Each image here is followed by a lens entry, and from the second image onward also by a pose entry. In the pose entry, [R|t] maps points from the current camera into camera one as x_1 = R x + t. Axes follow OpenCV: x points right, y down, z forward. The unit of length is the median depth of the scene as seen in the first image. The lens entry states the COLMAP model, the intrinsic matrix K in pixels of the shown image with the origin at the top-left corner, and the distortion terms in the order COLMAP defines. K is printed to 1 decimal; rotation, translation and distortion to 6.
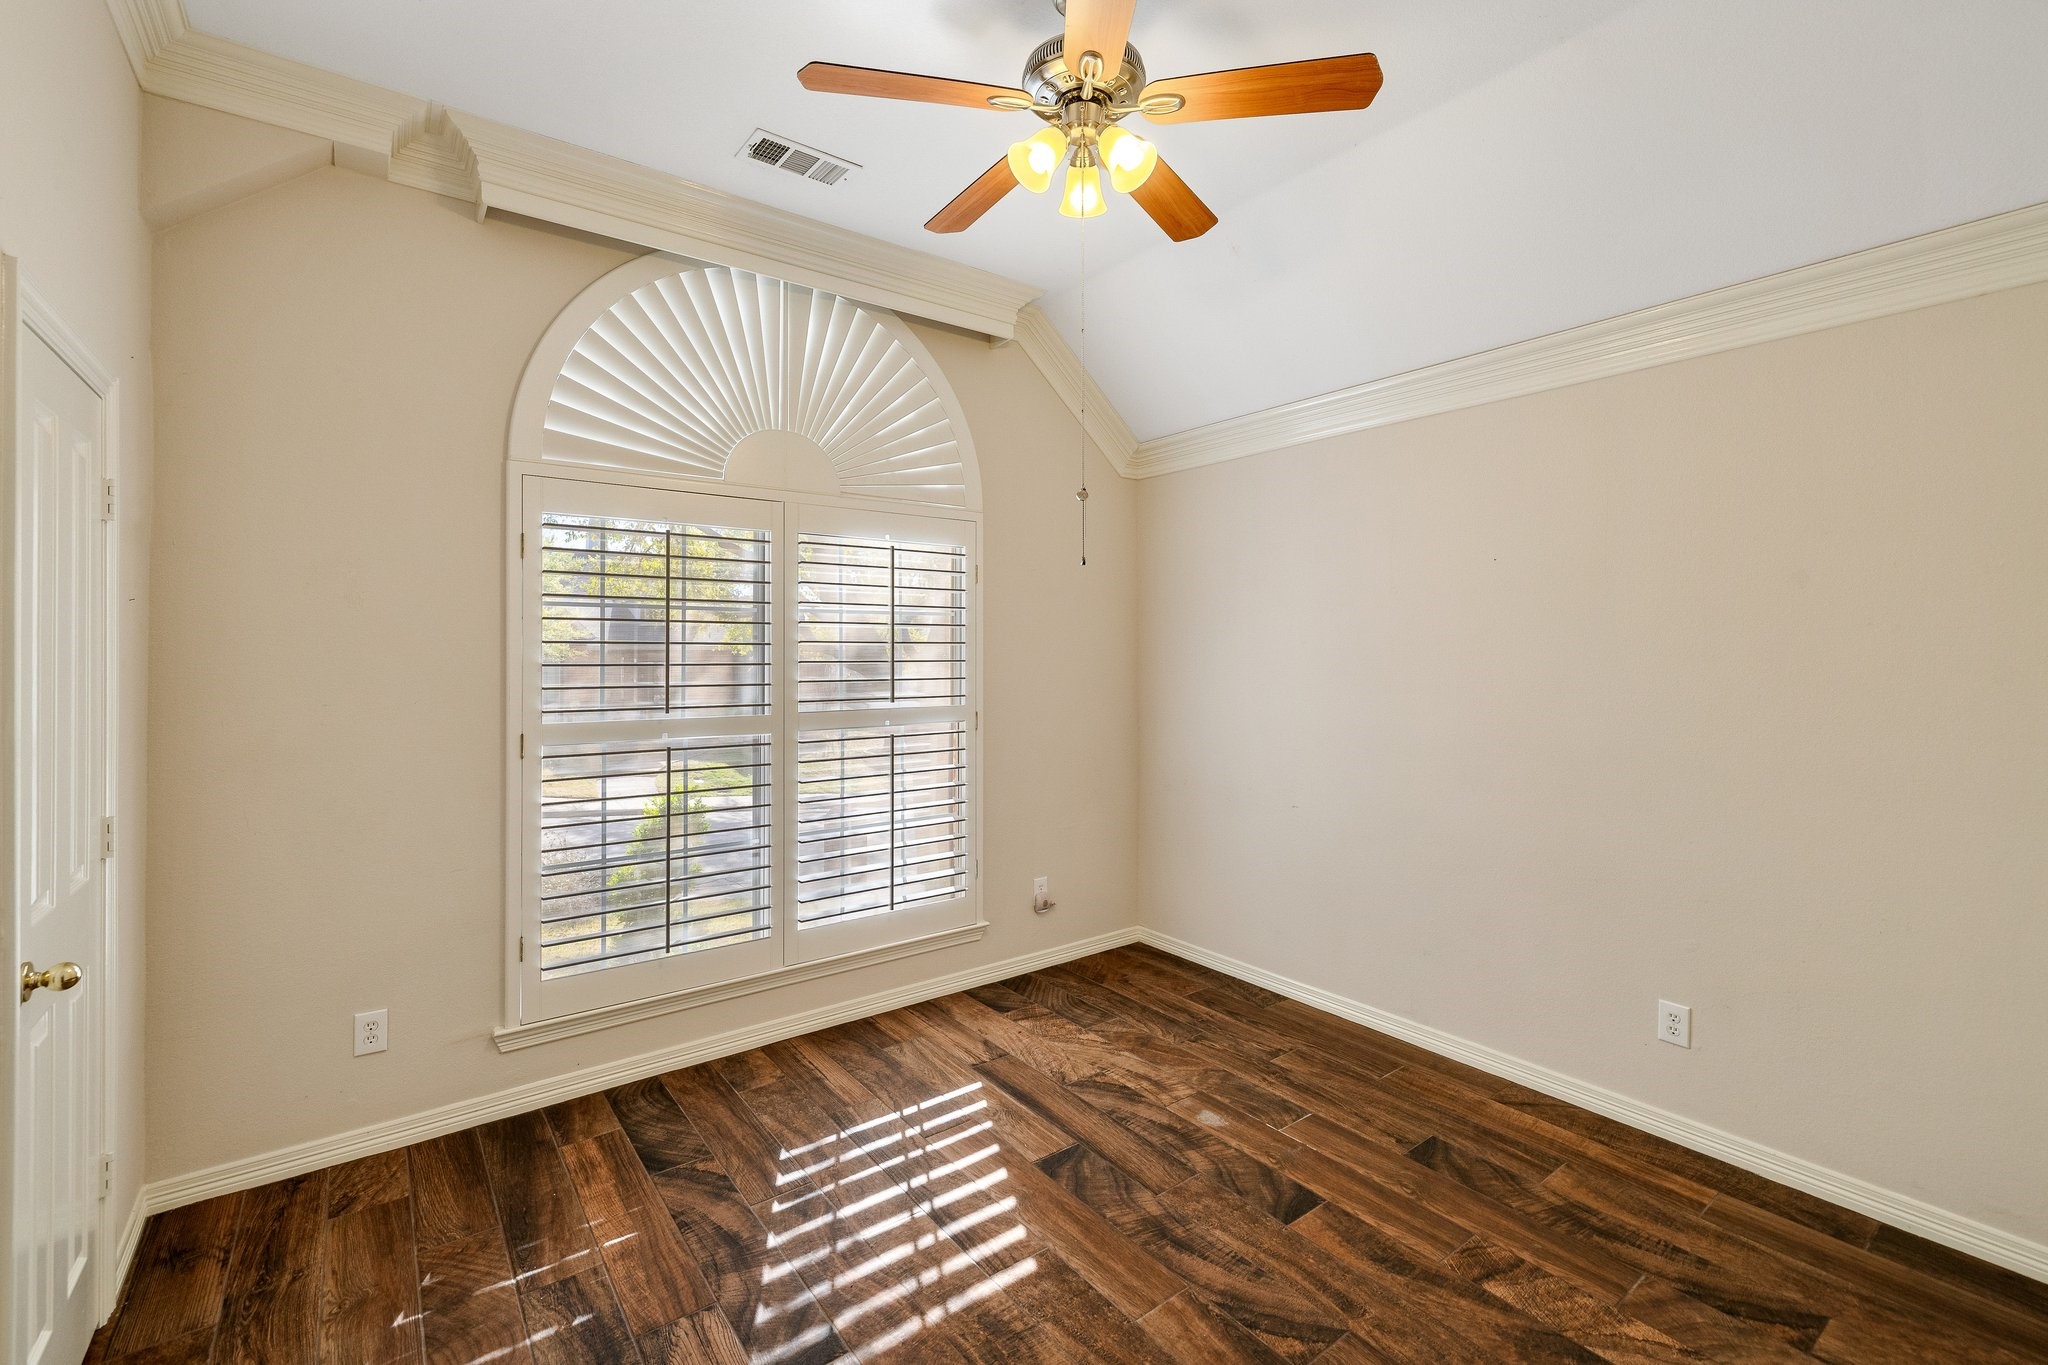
lens RADIAL K [[876.3, 0, 1008.3], [0, 876.3, 677.3], [0, 0, 1]] dist [0.001604, 0.000493]
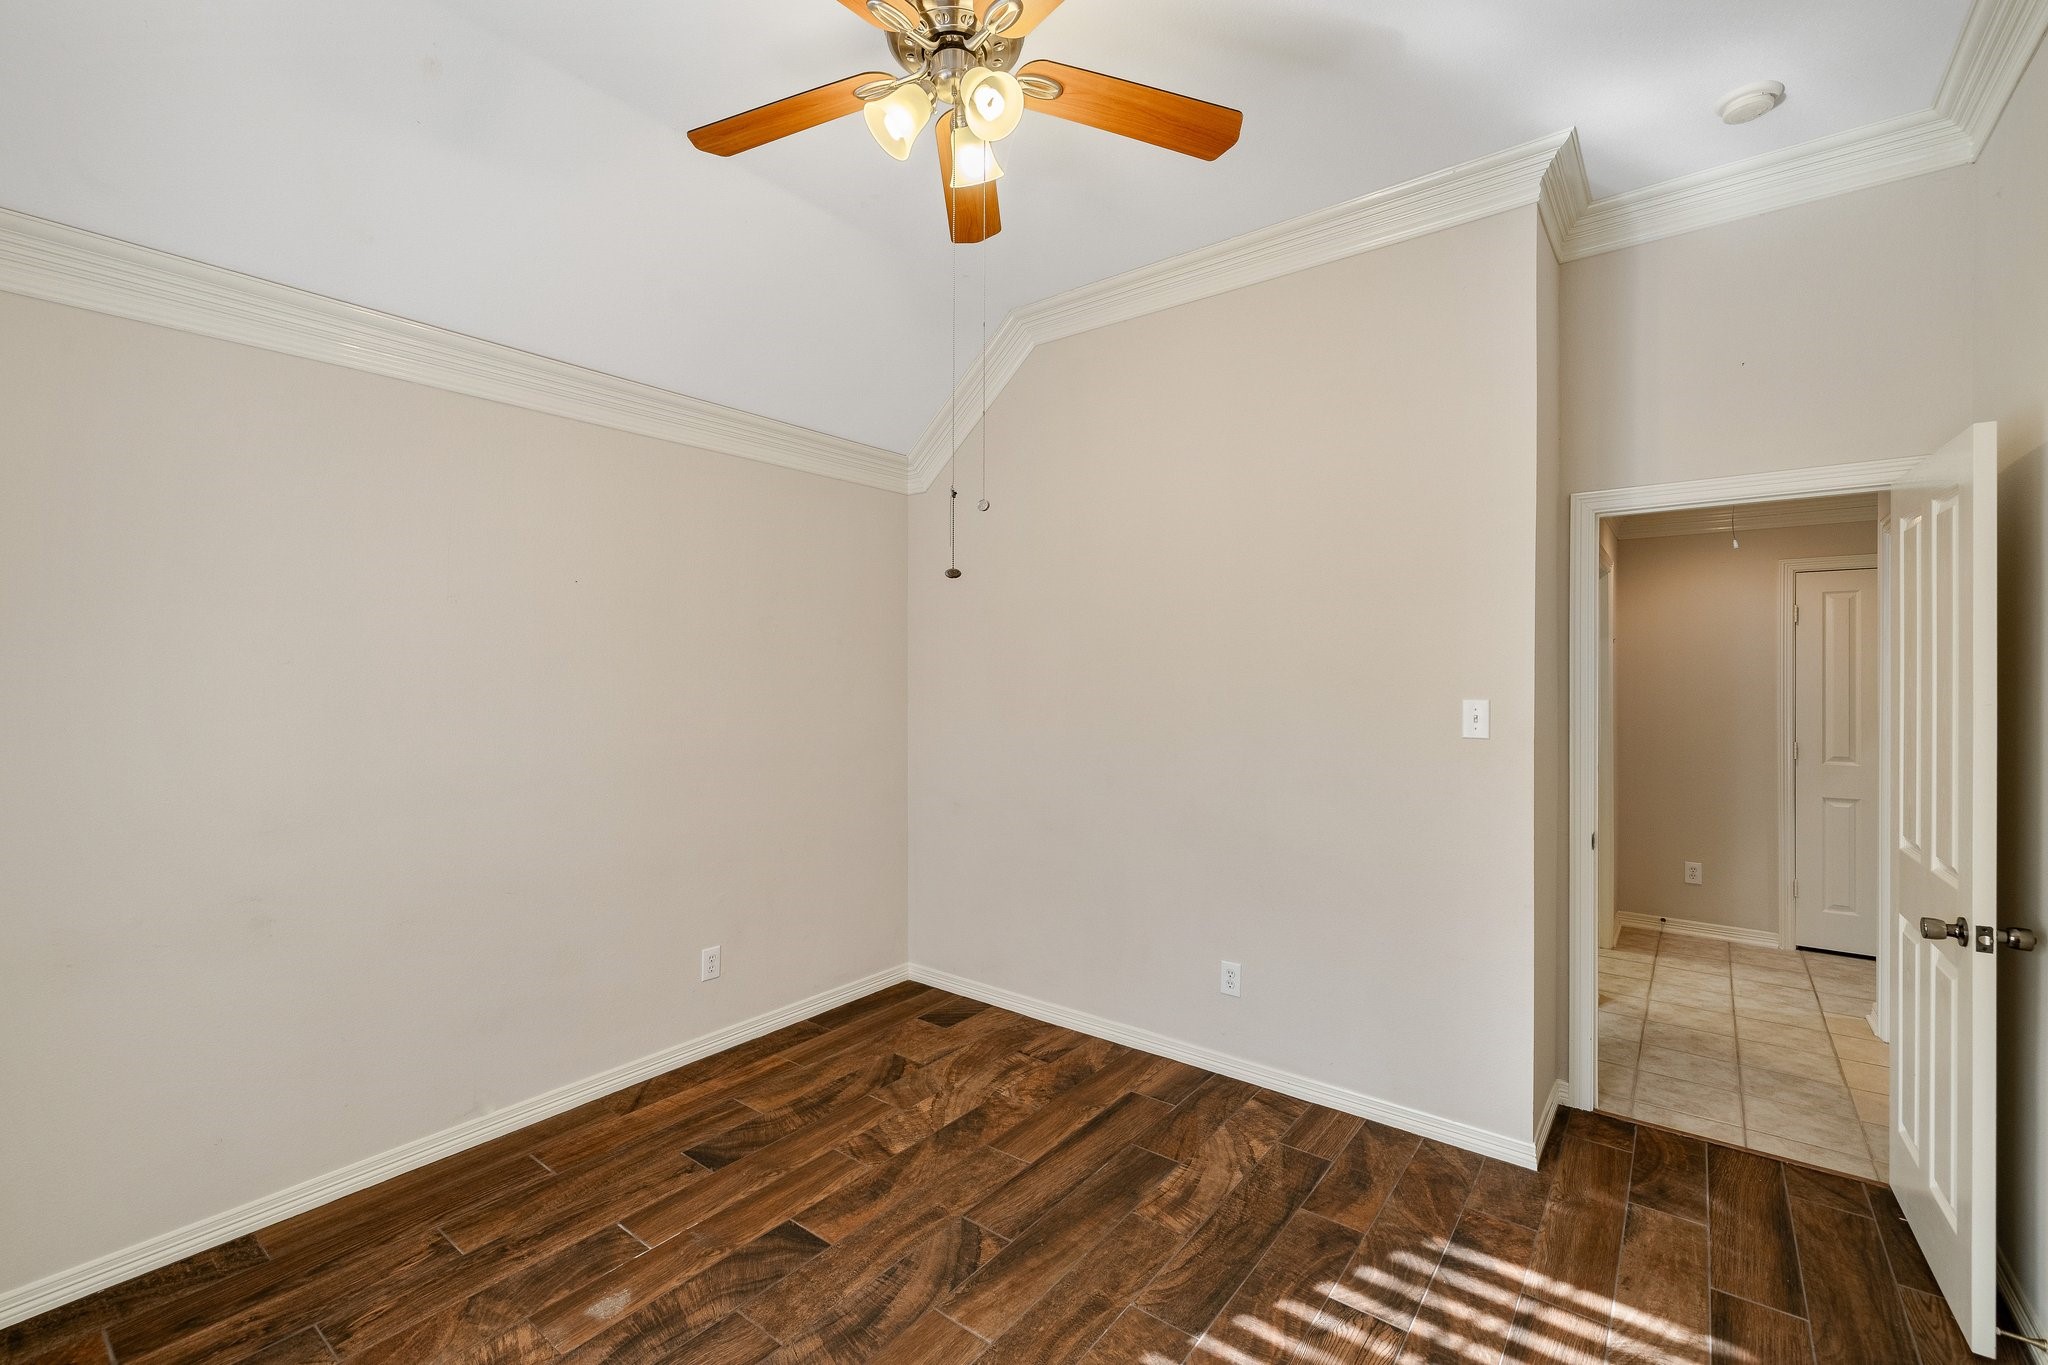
lens RADIAL K [[876.3, 0, 1021.4], [0, 876.3, 678.6], [0, 0, 1]] dist [0.001604, 0.000493]
pose [[-0.276801, -0.006023, 0.960909, -0.666501], [0.026305, 0.999558, 0.013842, -0.035844], [-0.960567, 0.029108, -0.276520, 0.980807]]
